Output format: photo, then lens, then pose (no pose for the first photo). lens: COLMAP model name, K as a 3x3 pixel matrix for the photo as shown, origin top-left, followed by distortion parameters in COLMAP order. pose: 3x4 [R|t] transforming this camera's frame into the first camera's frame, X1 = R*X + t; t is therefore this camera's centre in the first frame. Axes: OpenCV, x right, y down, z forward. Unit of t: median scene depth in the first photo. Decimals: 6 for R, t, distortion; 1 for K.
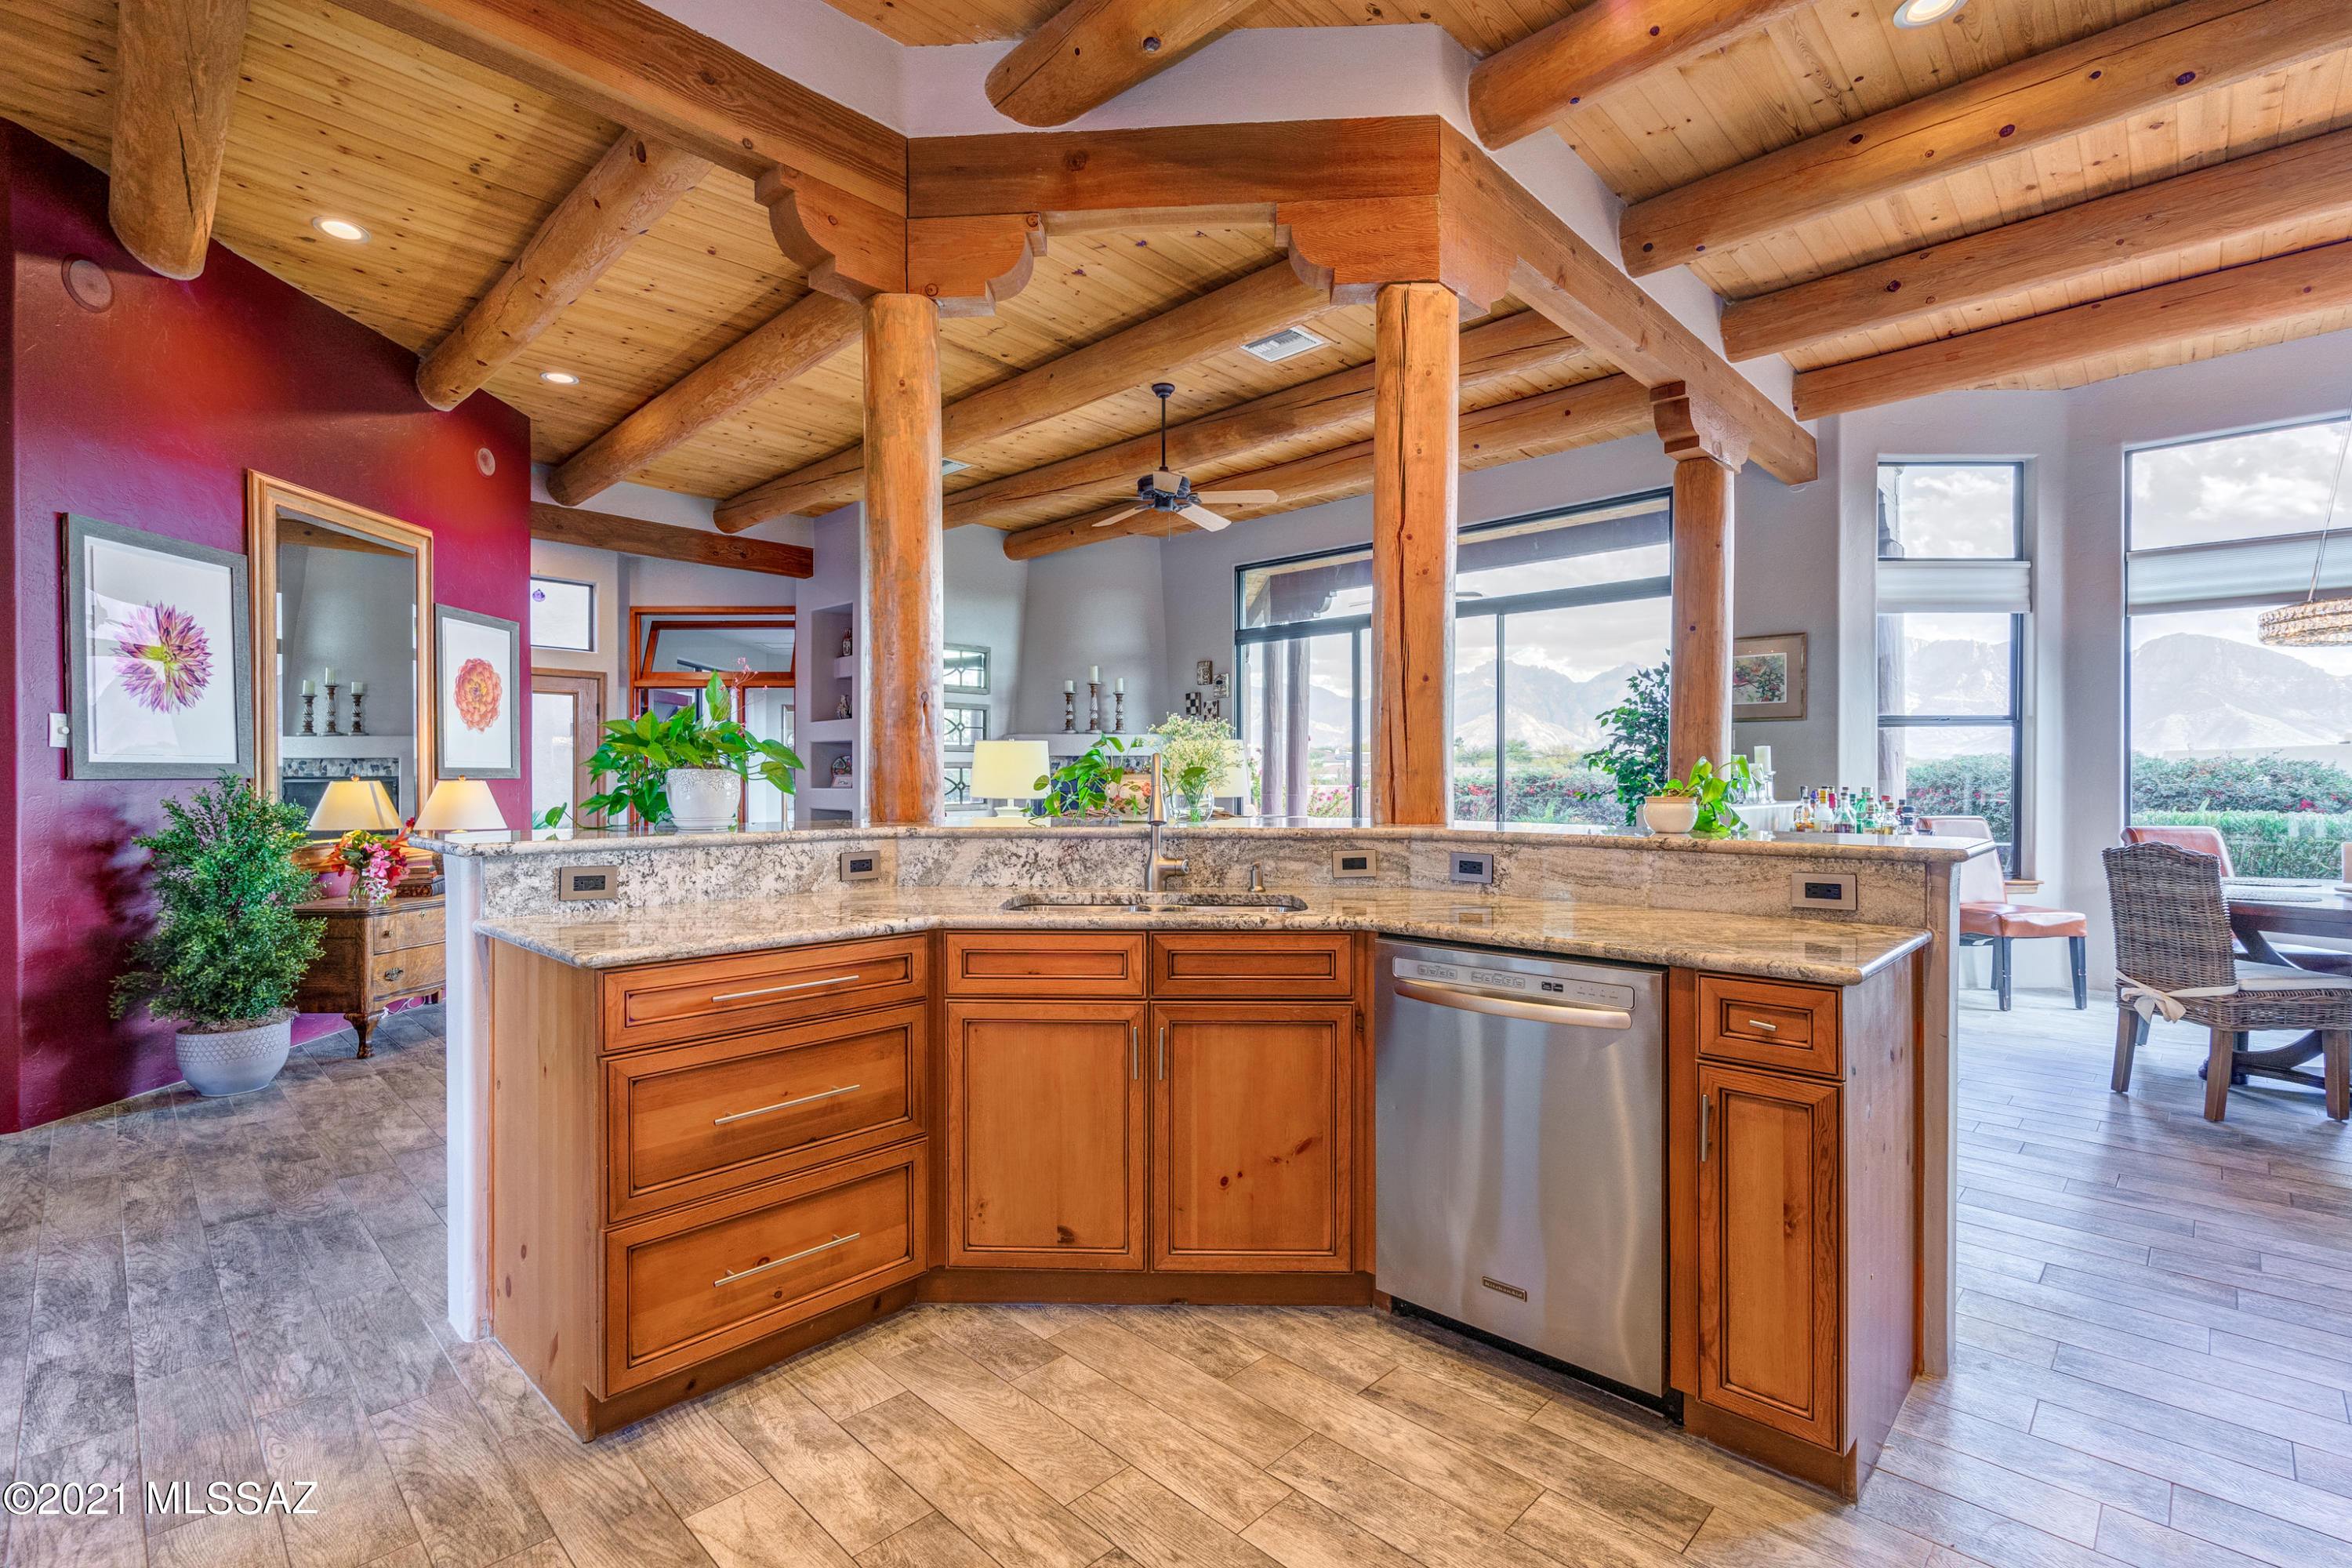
lens RADIAL K [[1074.4, 0, 1176.0], [0, 1074.4, 784.0], [0, 0, 1]] dist [-0.002302, -0.000110]
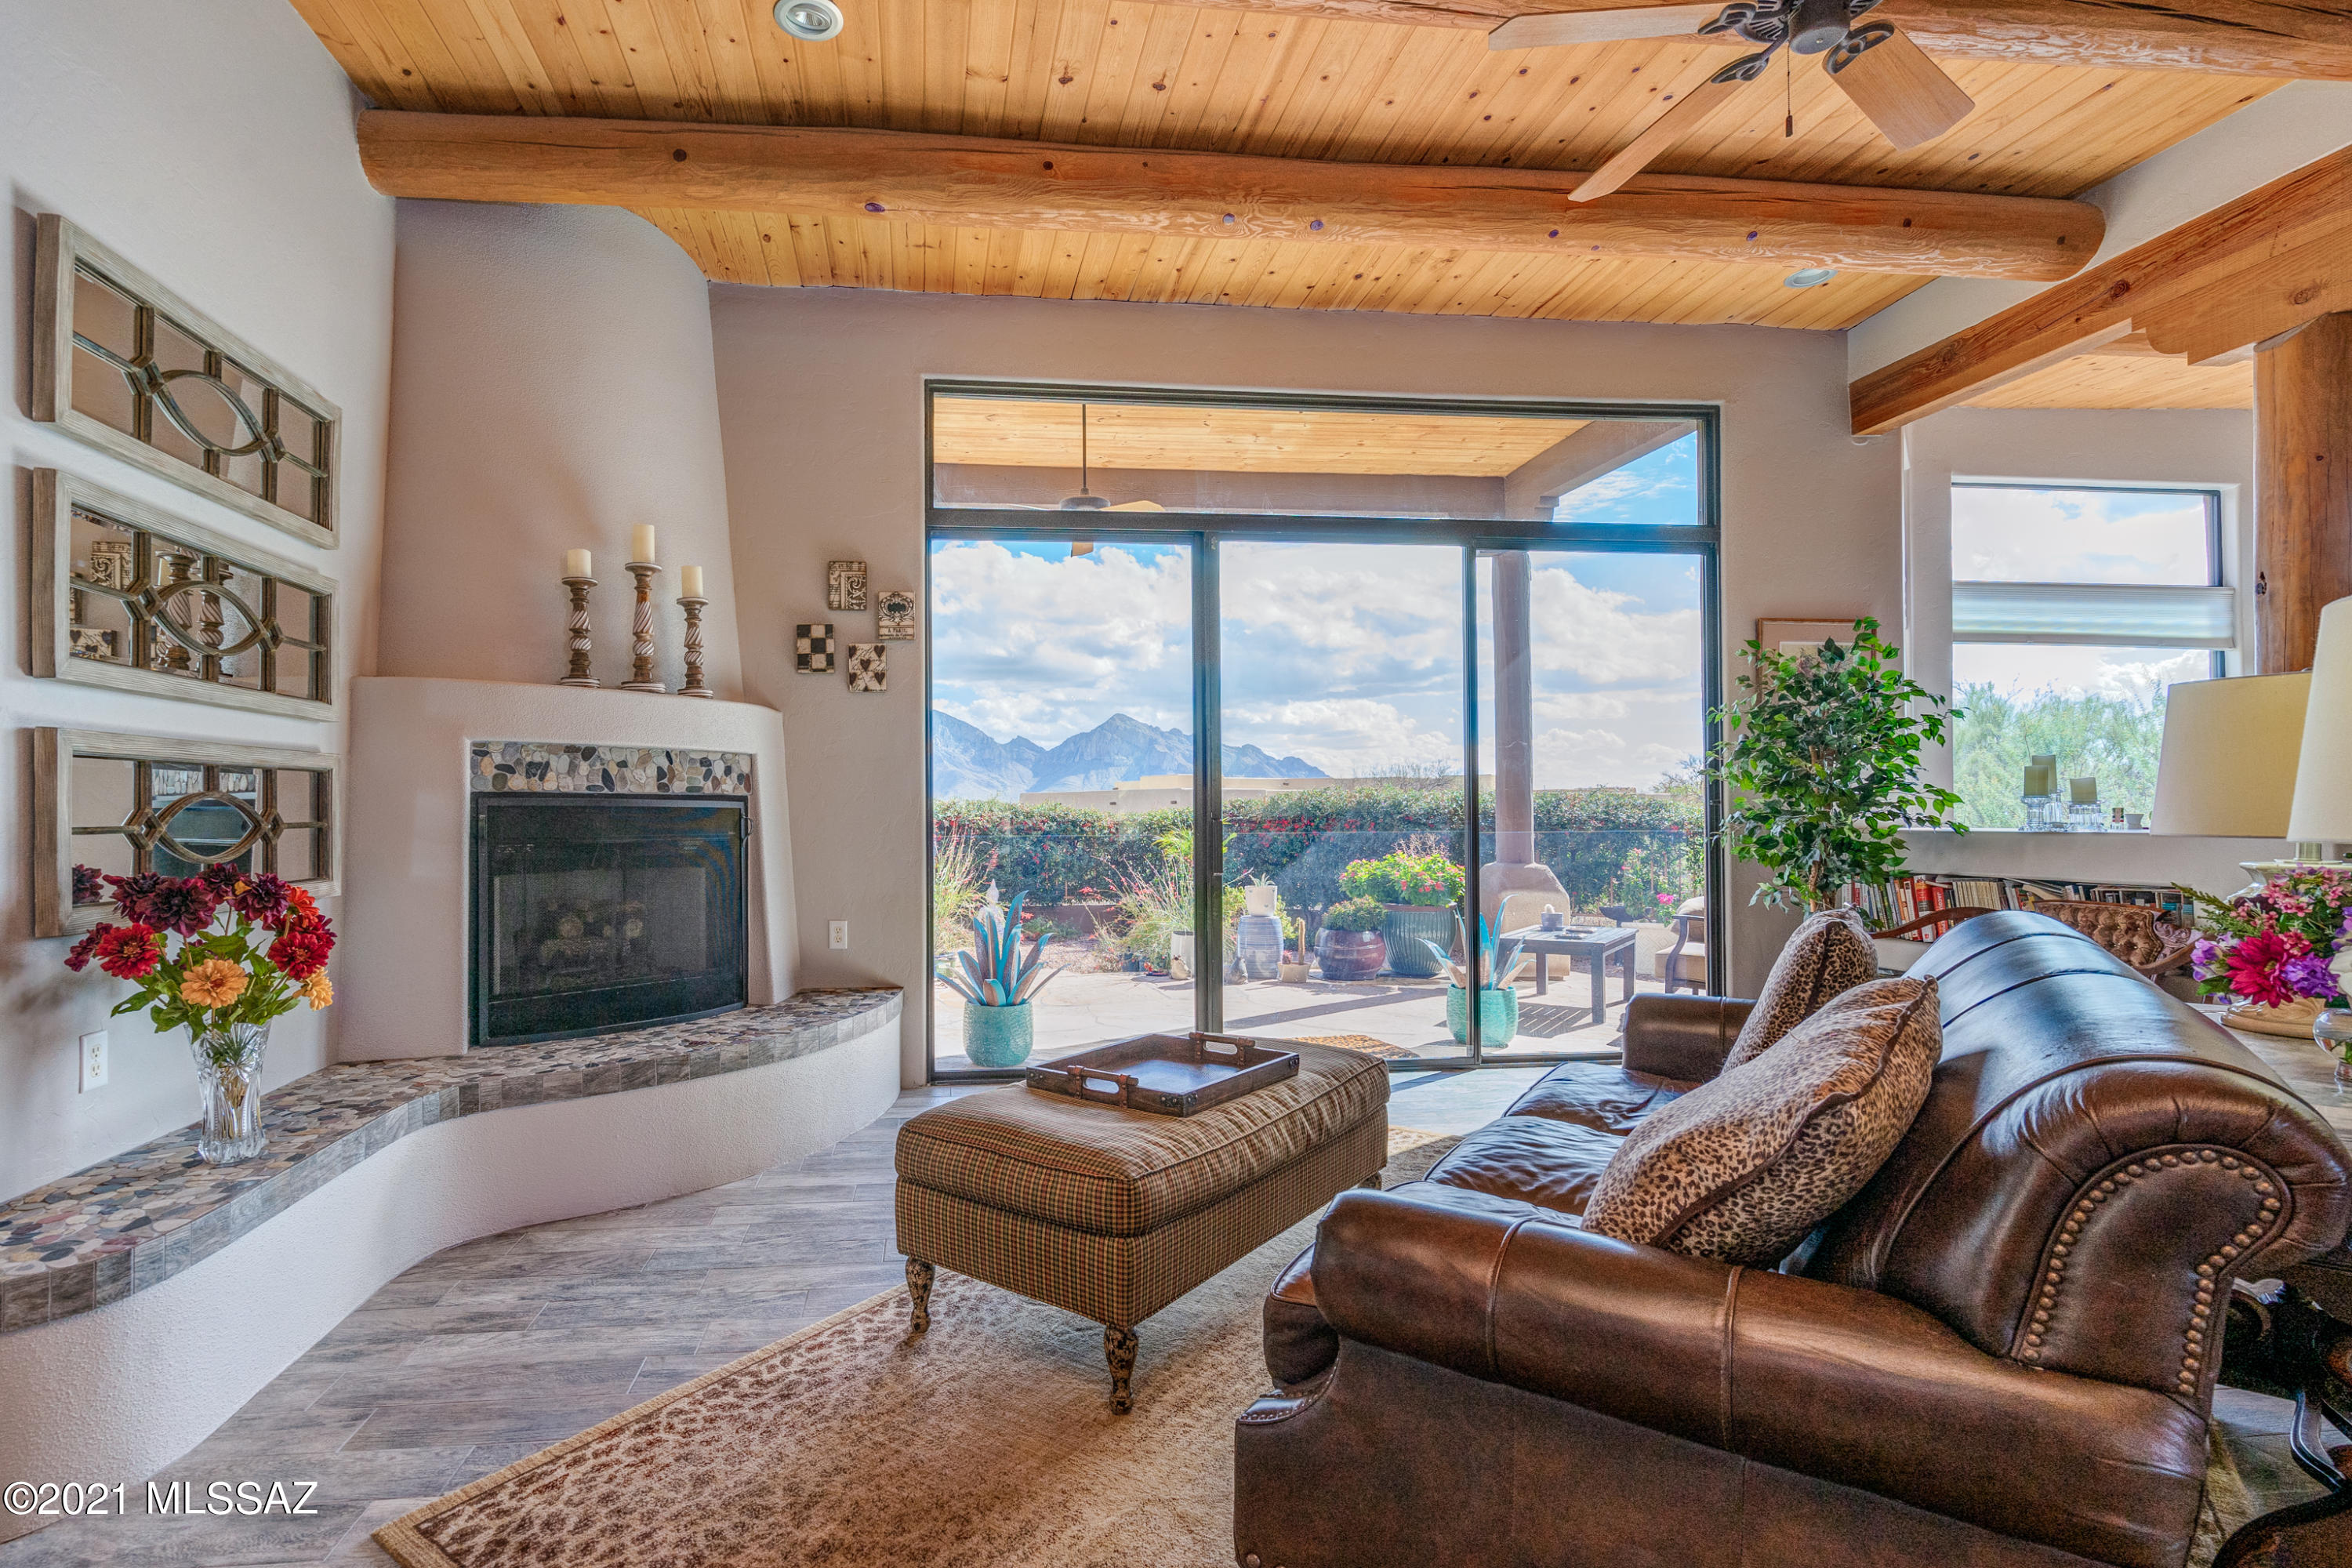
lens RADIAL K [[1097.5, 0, 1052.6], [0, 1097.5, 805.3], [0, 0, 1]] dist [-0.001738, -0.000645]
pose [[0.642191, 0.003894, 0.766535, -0.436885], [0.008992, 0.999880, -0.012613, 0.003214], [-0.766492, 0.014992, 0.642079, 0.924976]]
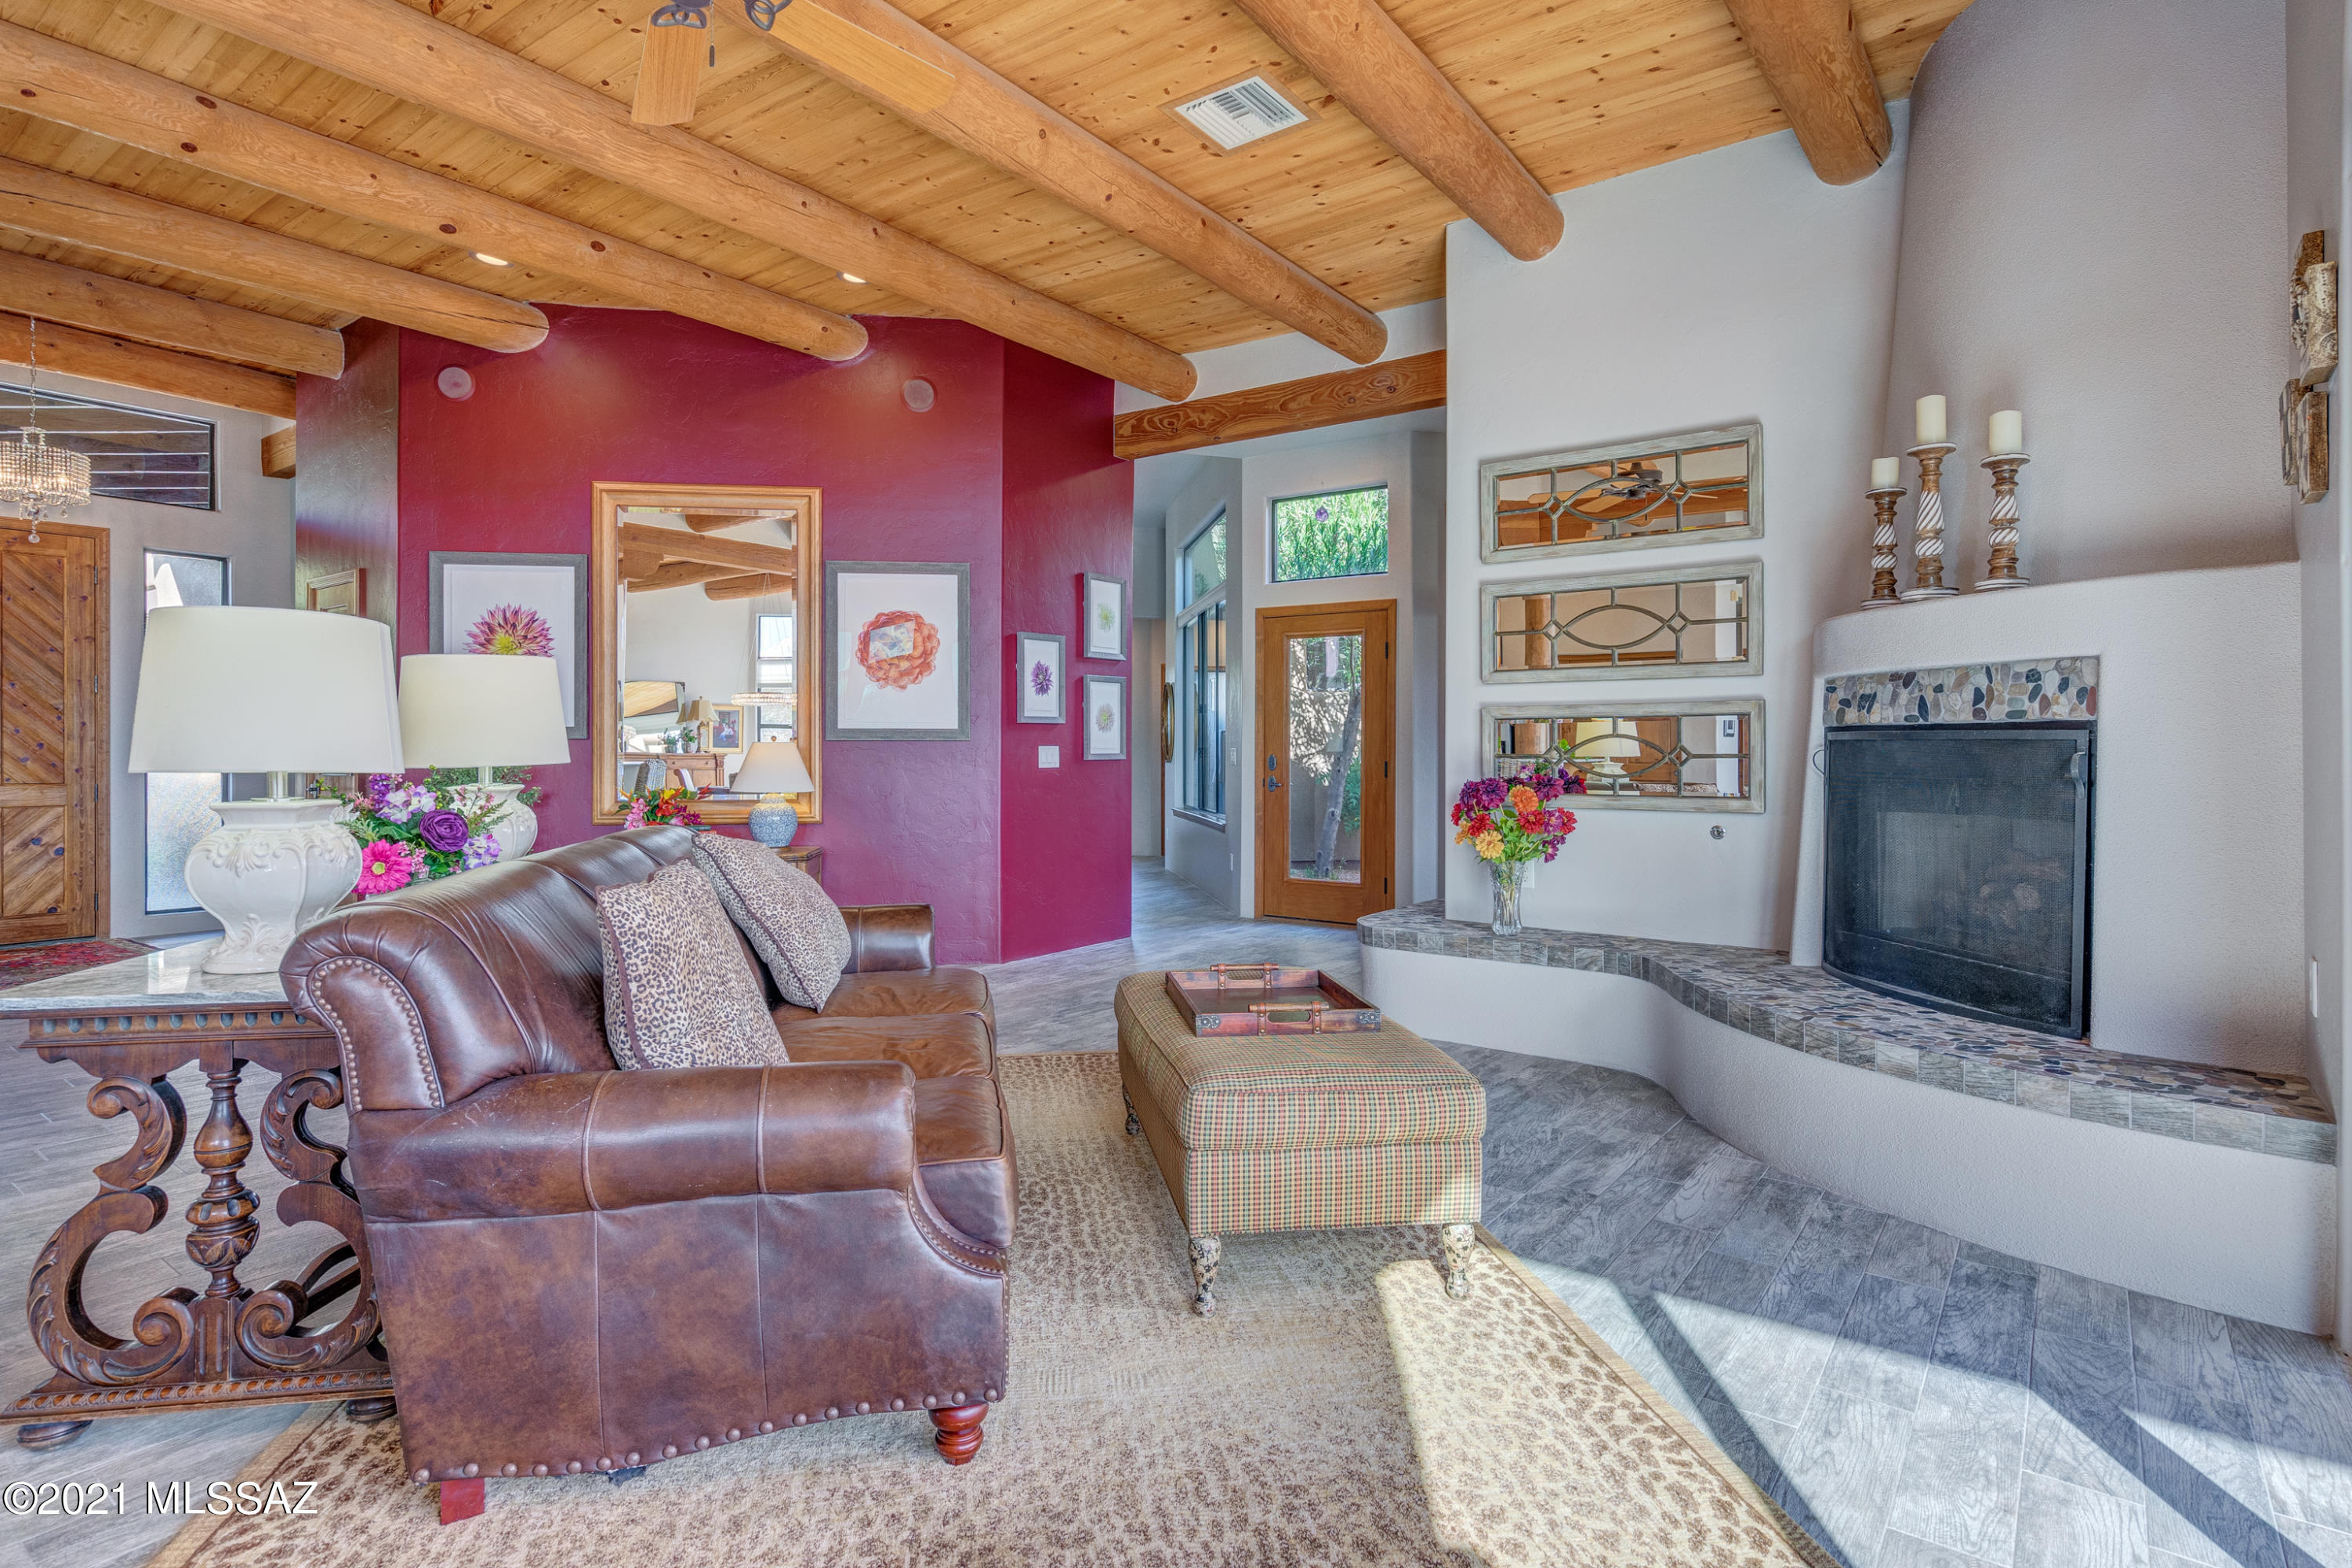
lens RADIAL K [[1205.7, 0, 1150.4], [0, 1205.7, 751.5], [0, 0, 1]] dist [0.002746, 0.000314]
pose [[0.114890, 0.002642, -0.993375, 0.400435], [-0.006739, 0.999976, 0.001880, 0.001377], [0.993355, 0.006478, 0.114905, 1.070397]]
